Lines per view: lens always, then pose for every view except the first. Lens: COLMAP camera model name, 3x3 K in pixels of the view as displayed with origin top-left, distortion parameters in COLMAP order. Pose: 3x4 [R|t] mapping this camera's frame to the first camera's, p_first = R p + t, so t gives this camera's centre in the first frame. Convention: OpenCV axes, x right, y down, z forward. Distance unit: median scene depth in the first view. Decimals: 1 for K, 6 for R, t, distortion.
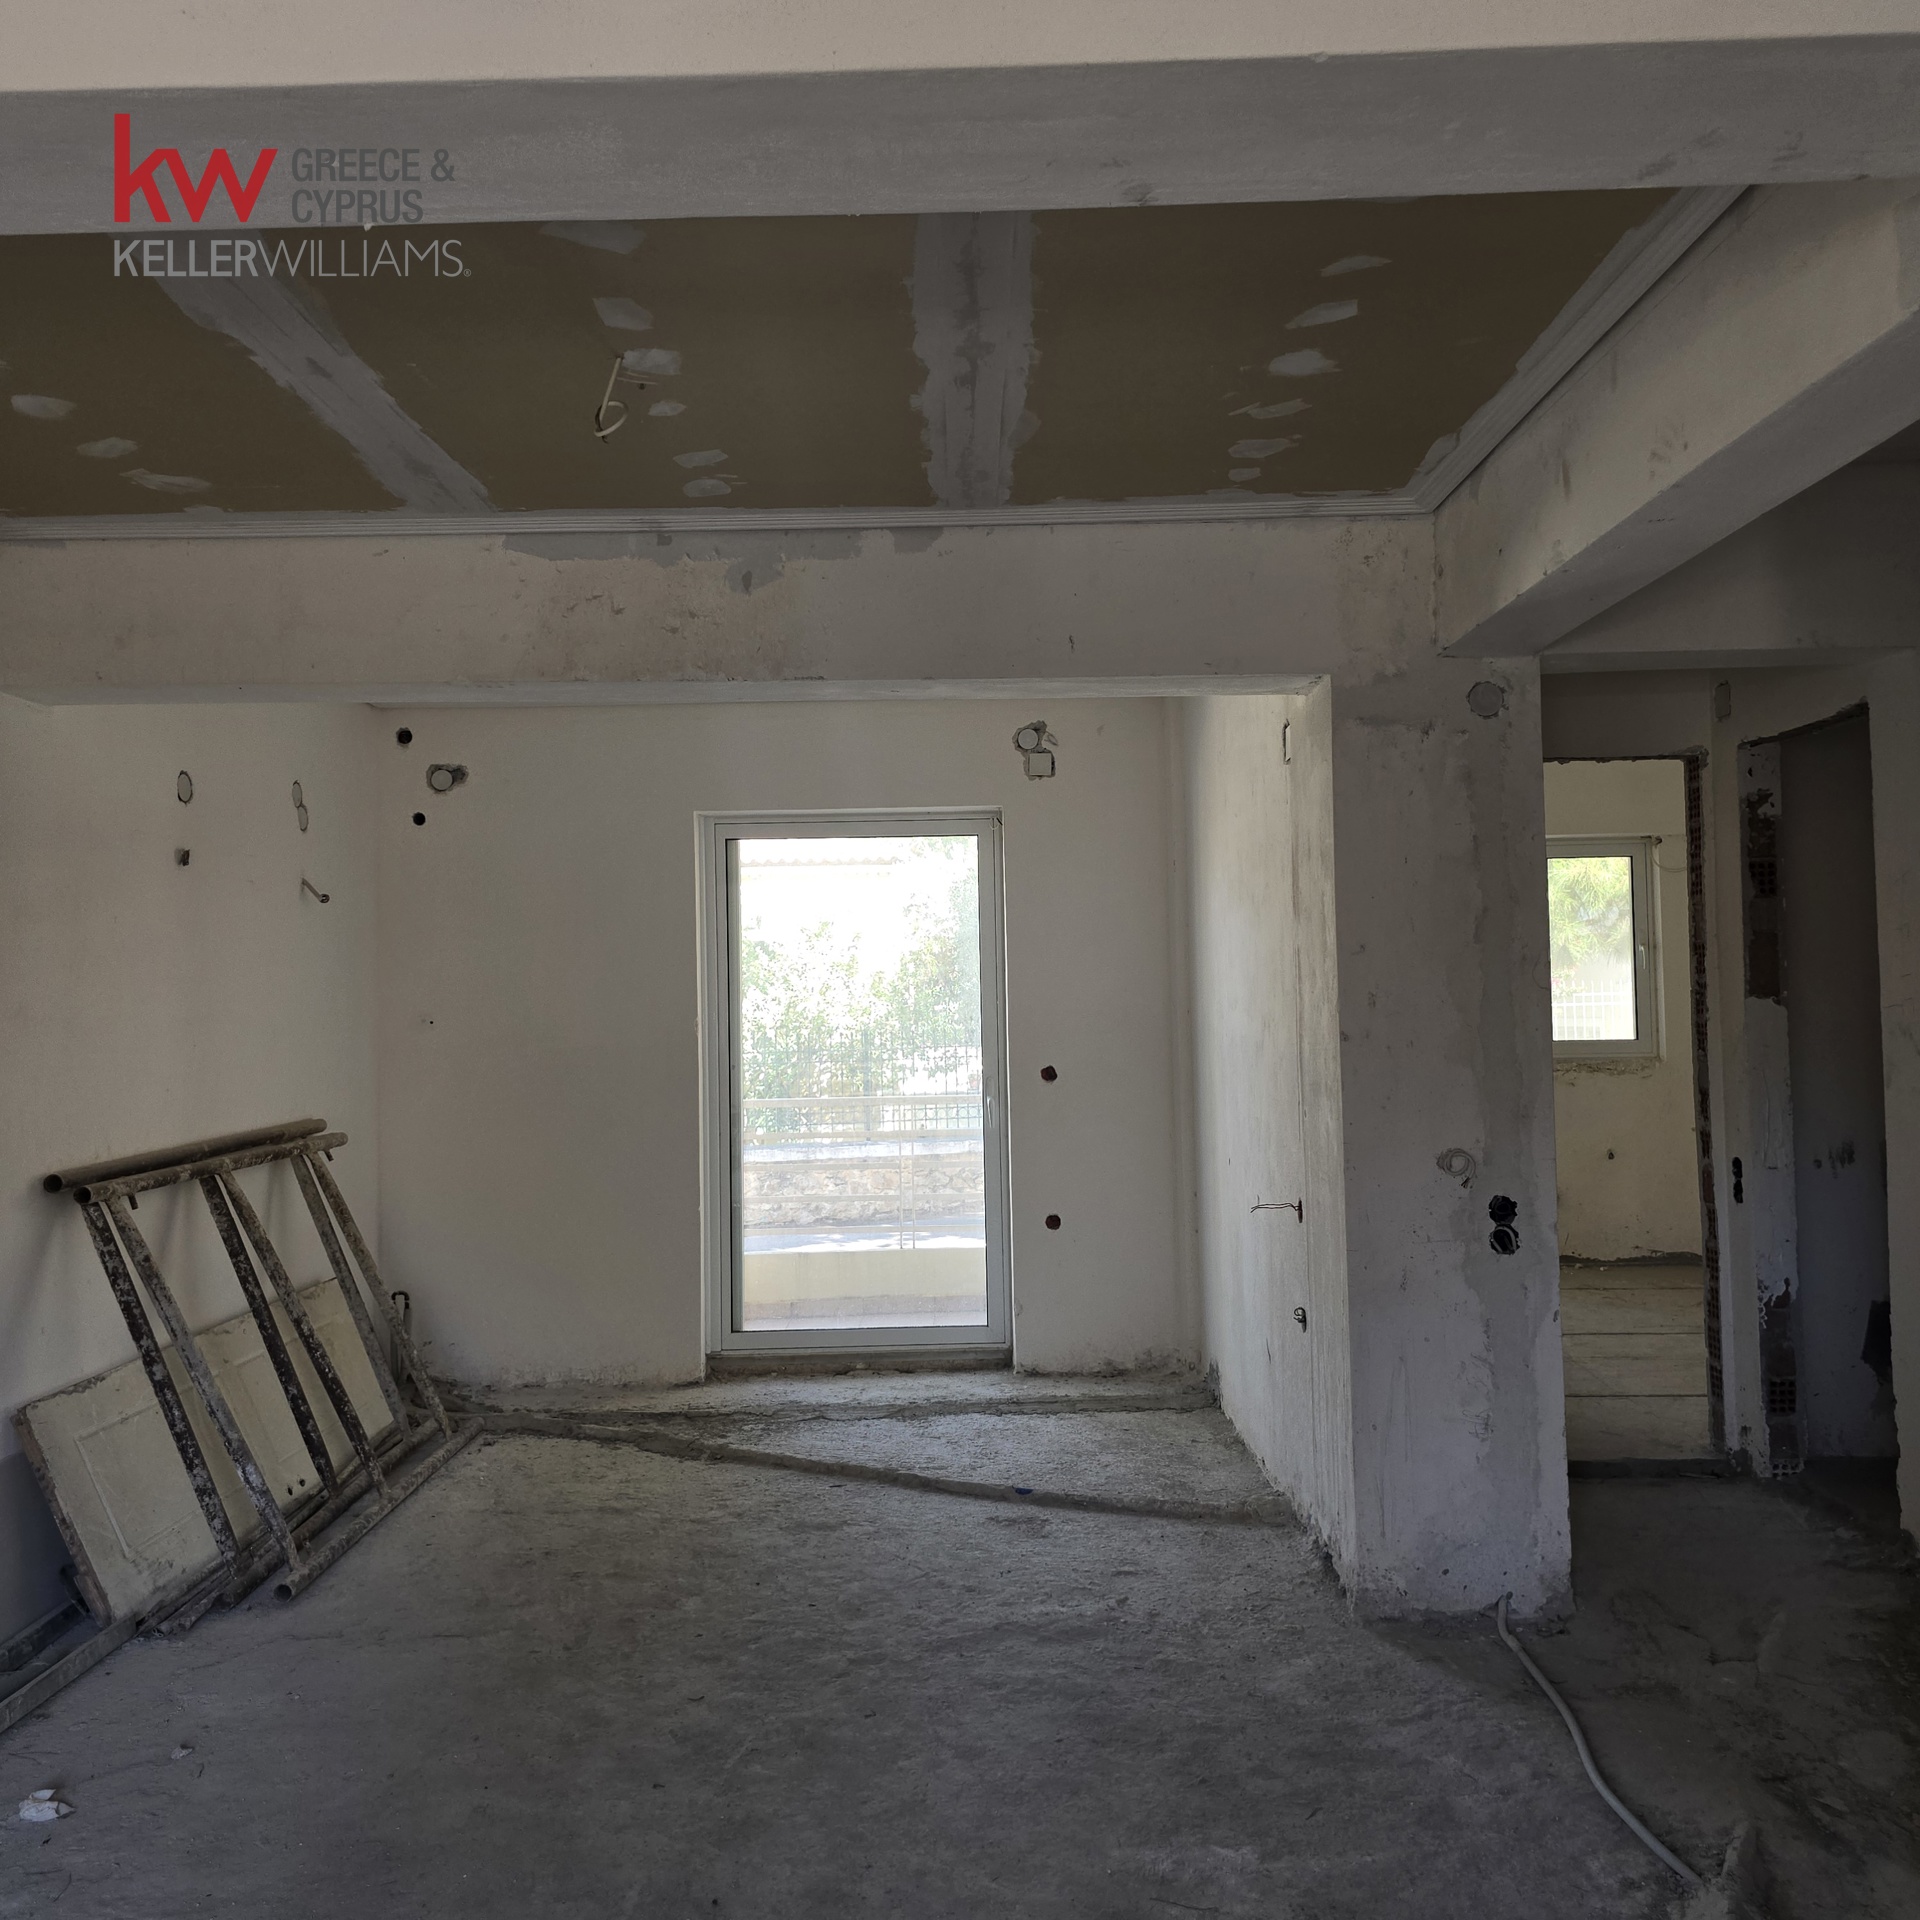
lens RADIAL K [[1689.5, 0, 960.0], [0, 1689.5, 960.0], [0, 0, 1]] dist [0.068667, -0.073425]
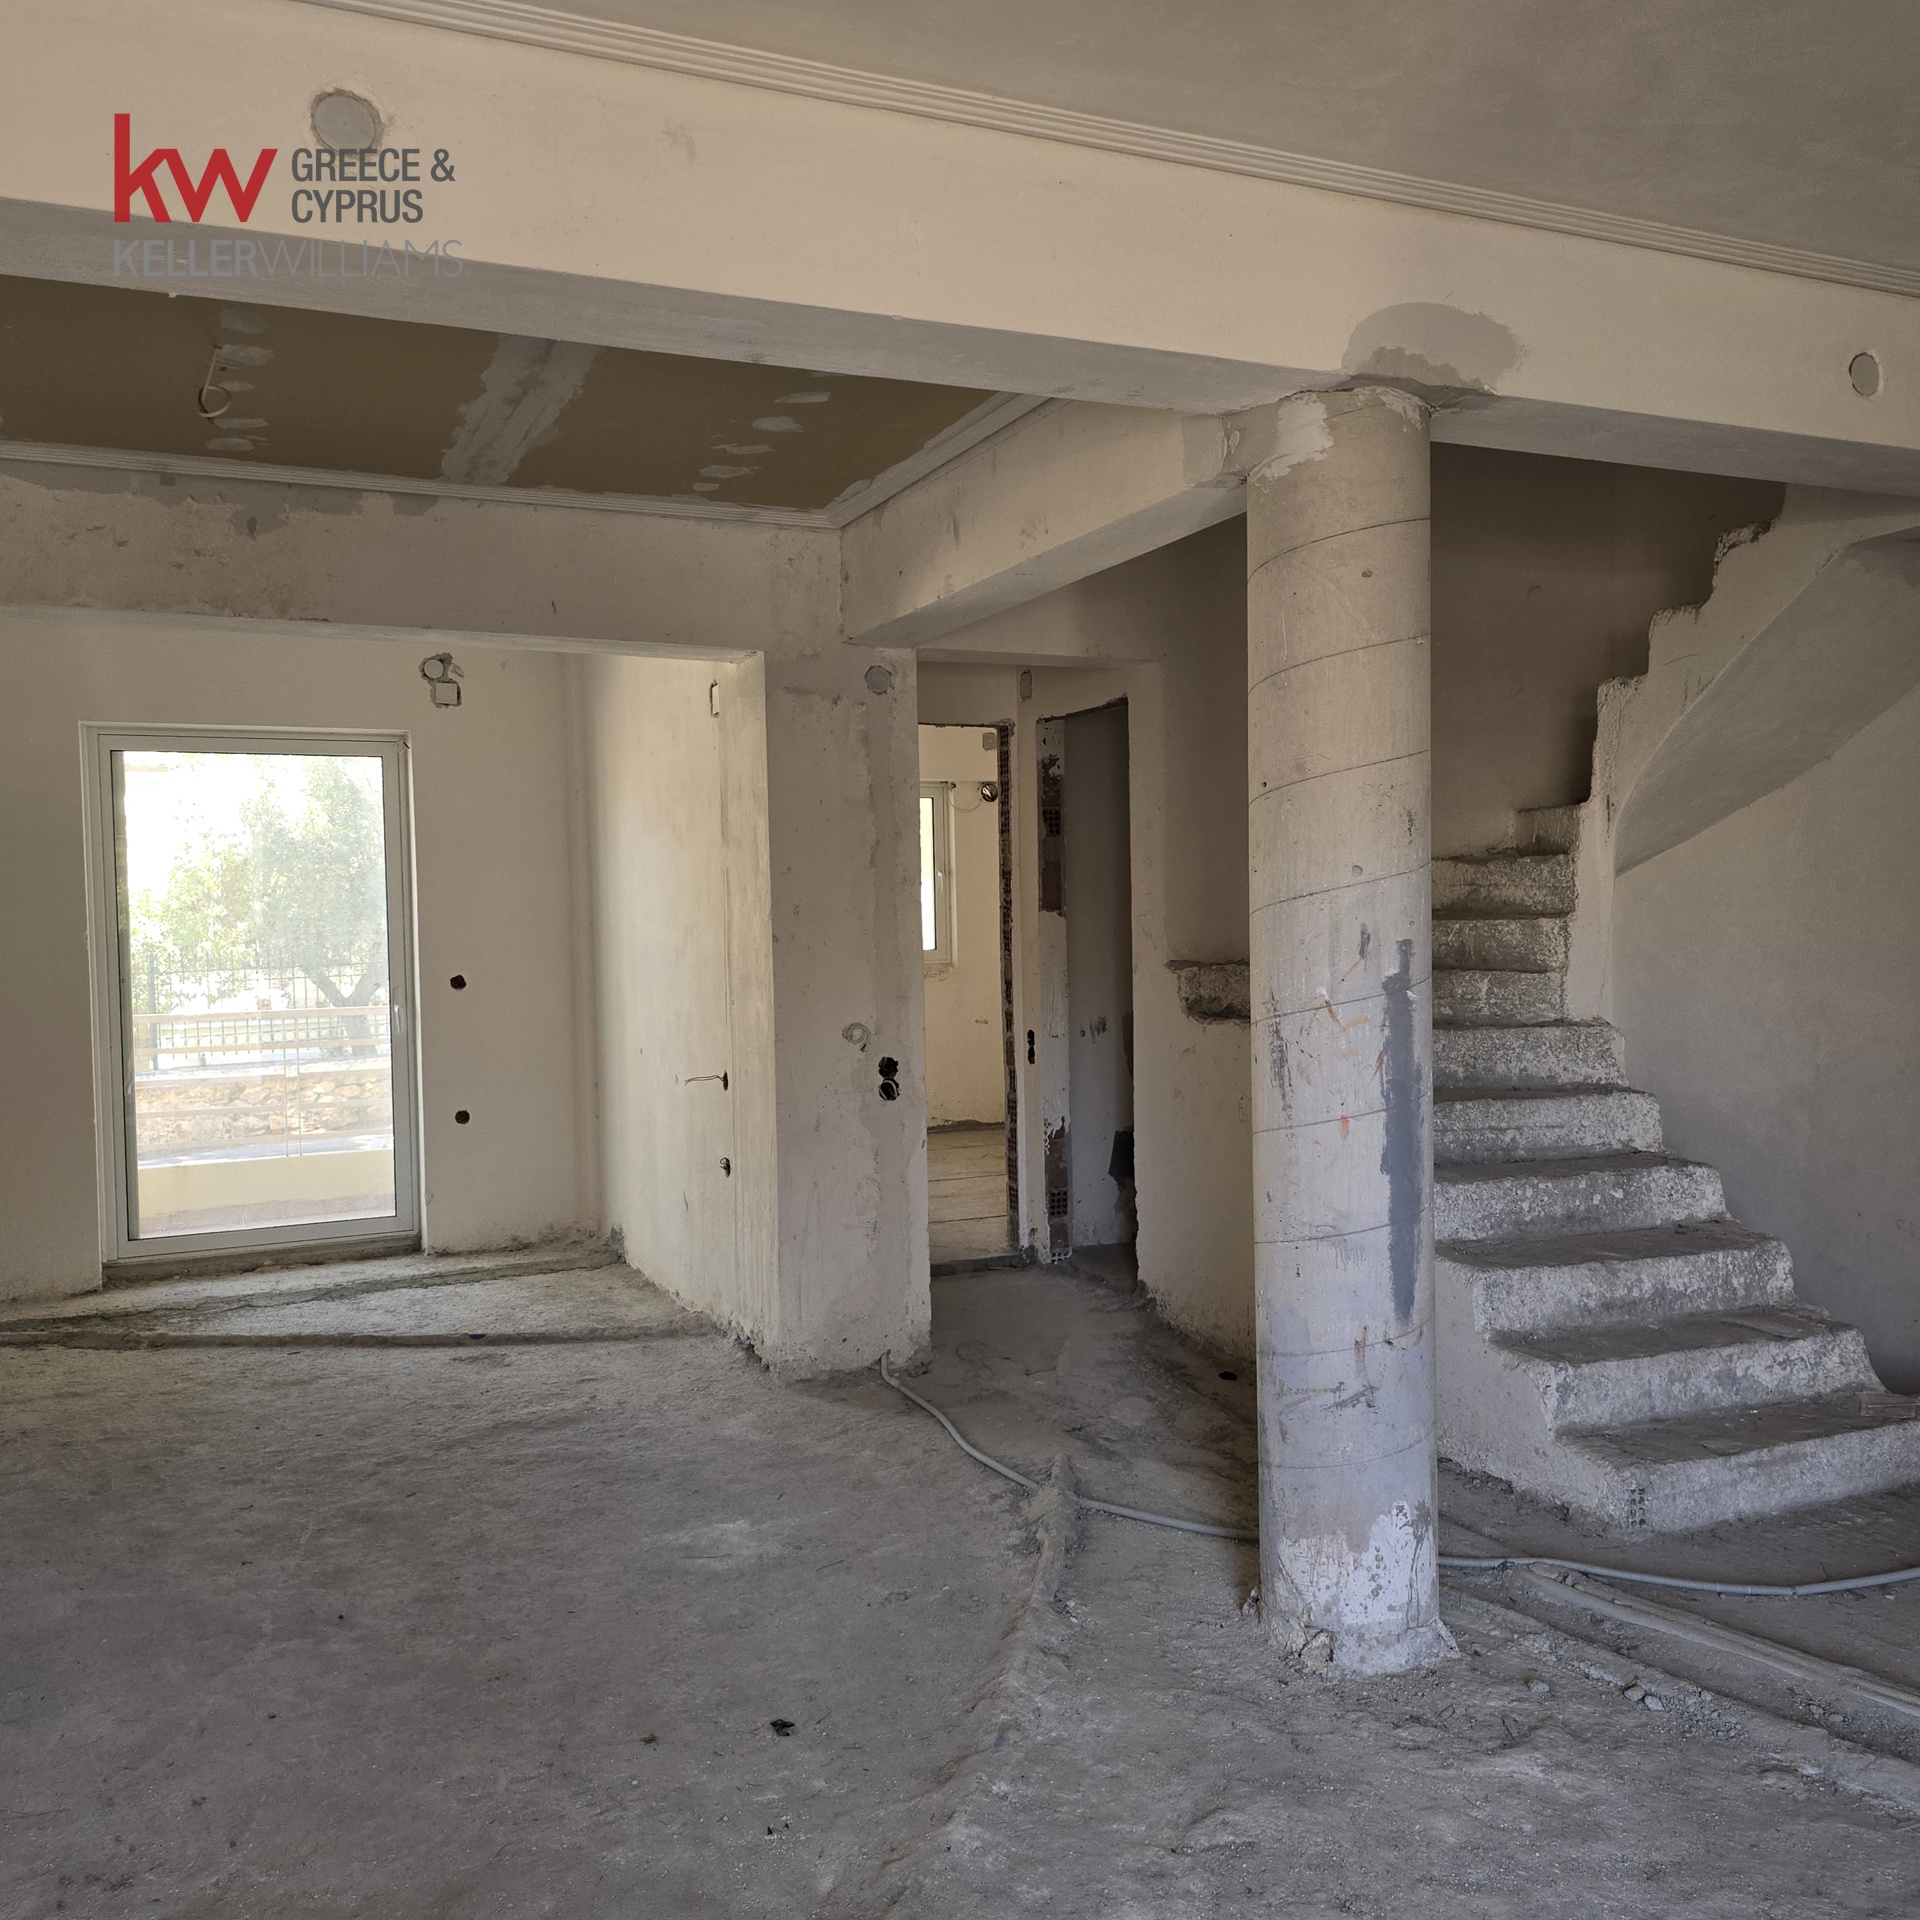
lens RADIAL K [[1682.8, 0, 963.5], [0, 1682.8, 985.2], [0, 0, 1]] dist [0.090757, -0.125571]
pose [[0.911879, -0.014968, 0.410186, -0.157820], [-0.009654, 0.998276, 0.057887, 0.005040], [-0.410346, -0.056746, 0.910163, -0.207777]]
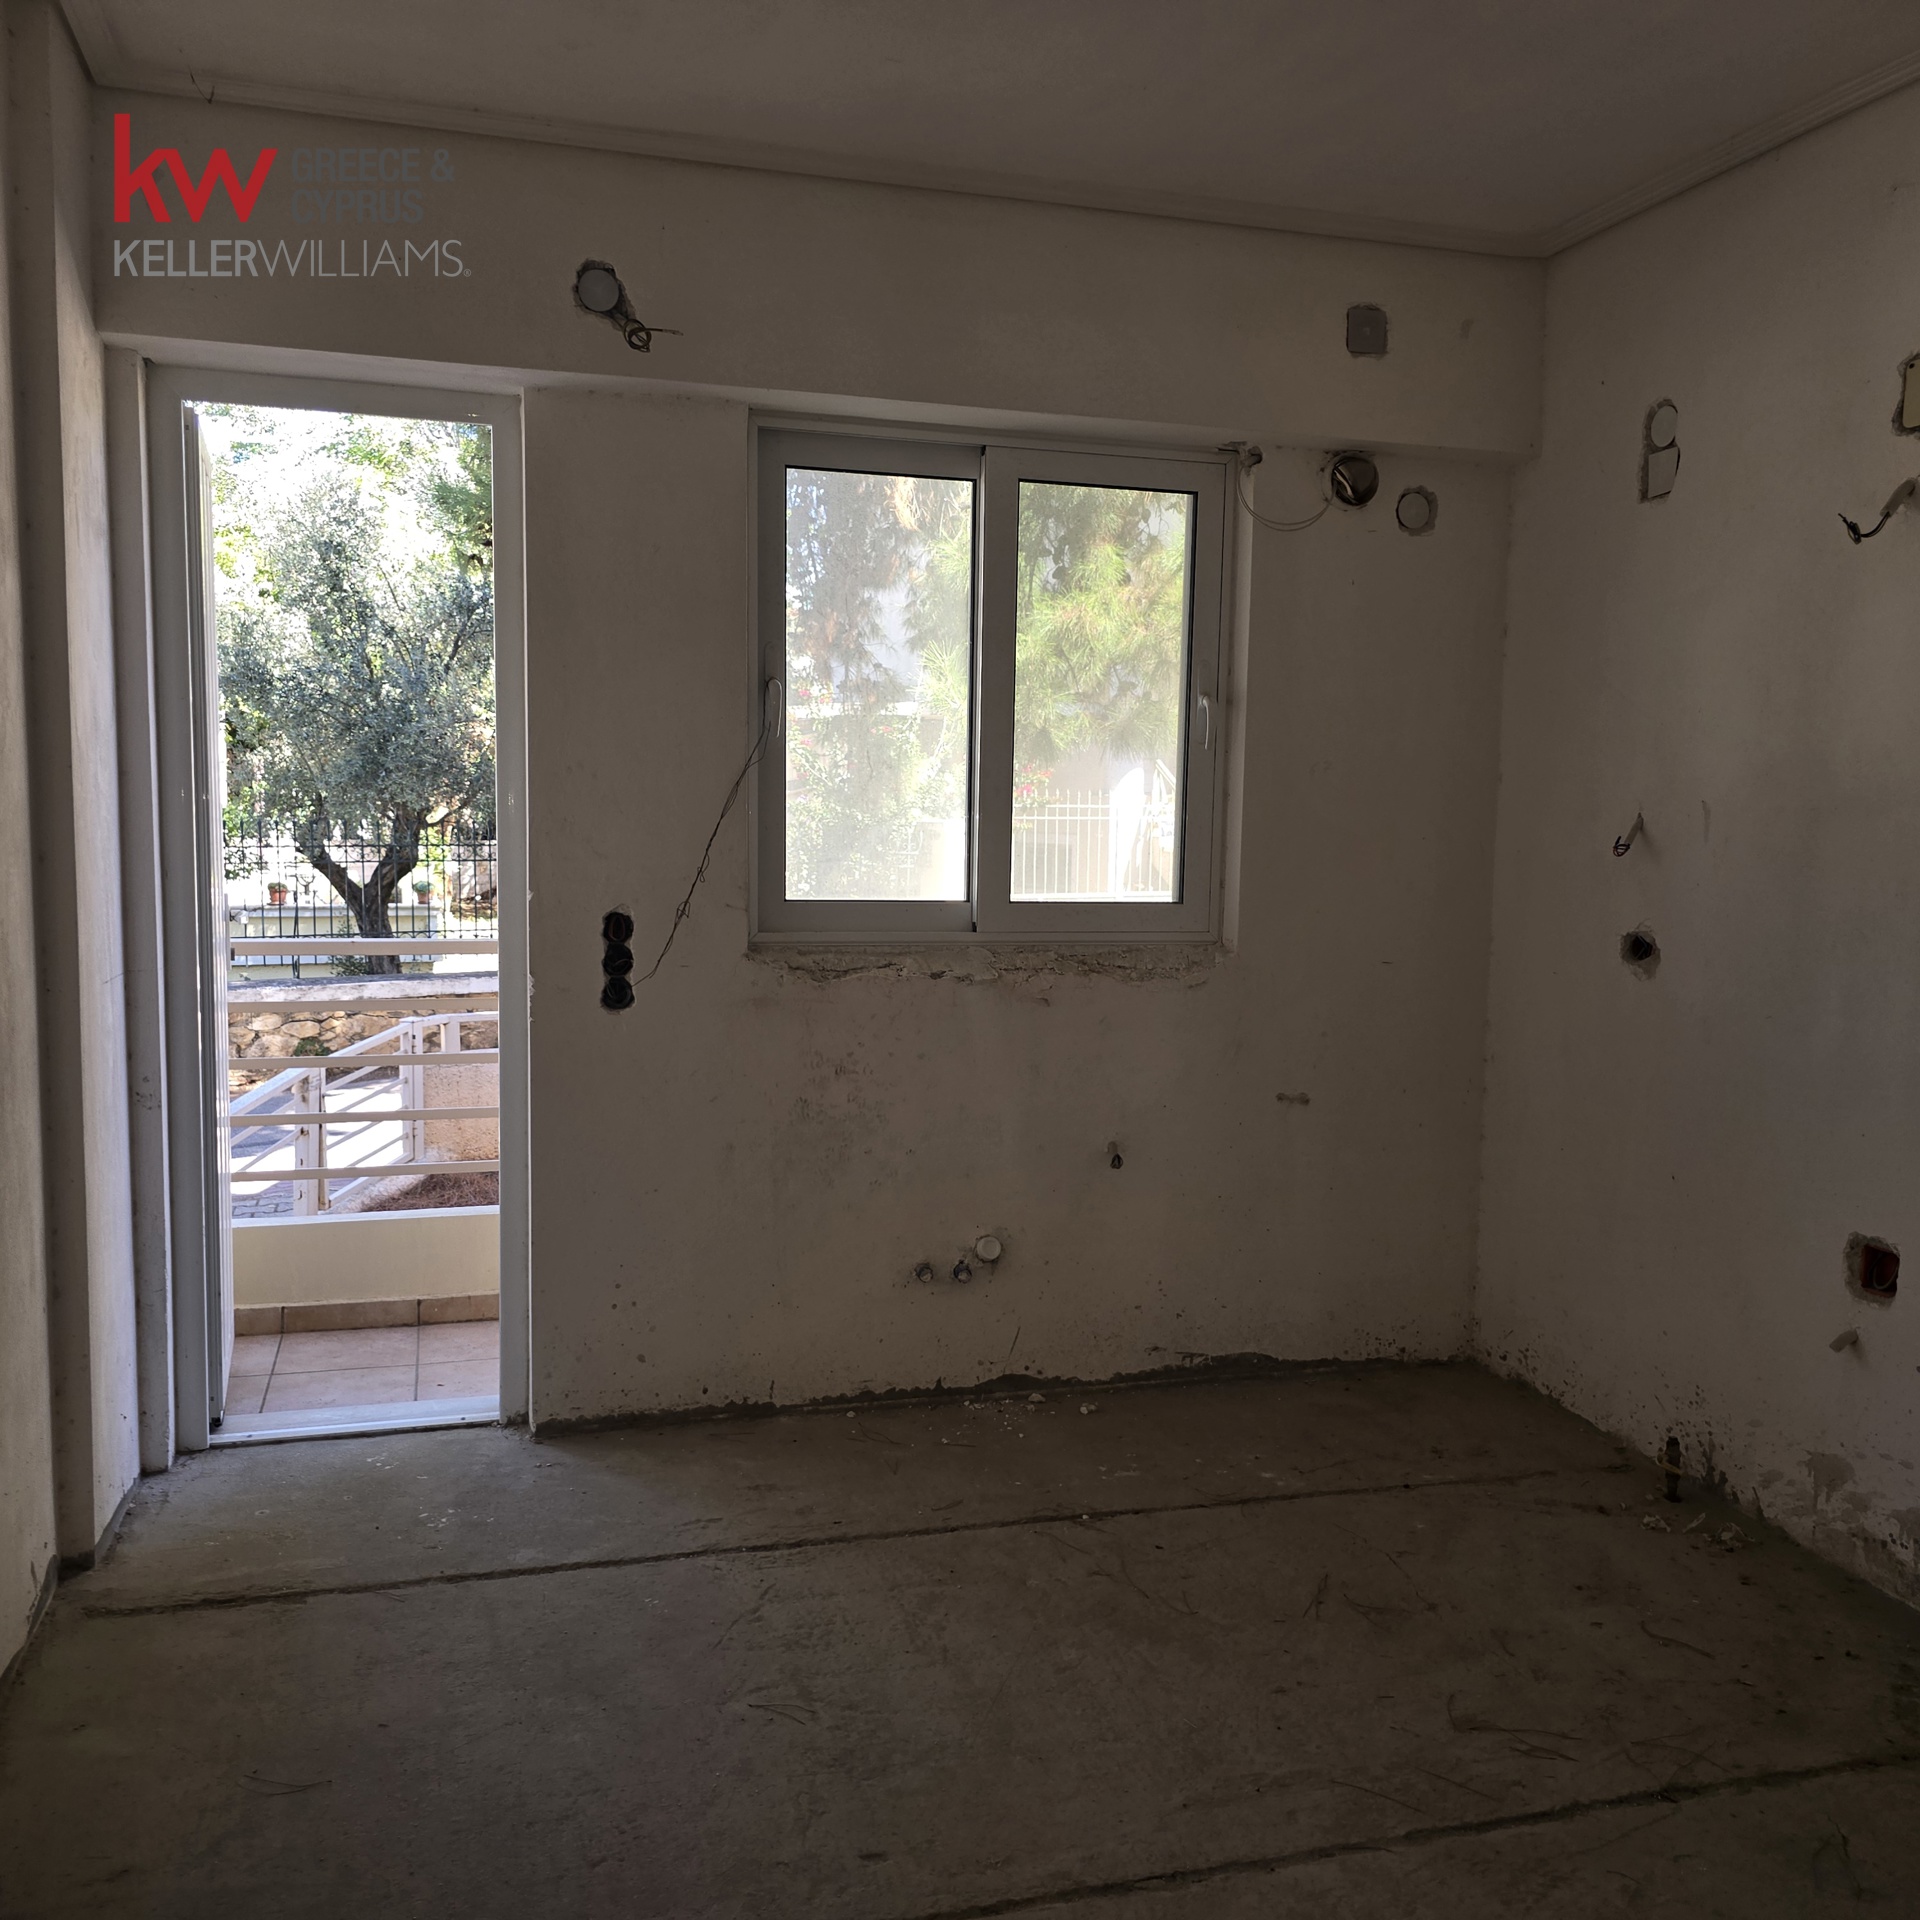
lens RADIAL K [[1689.5, 0, 960.0], [0, 1689.5, 960.0], [0, 0, 1]] dist [0.068667, -0.073425]
pose [[0.956144, 0.011186, 0.292684, 0.421857], [-0.045720, 0.992721, 0.111420, 0.028055], [-0.289308, -0.119916, 0.949695, 1.187524]]
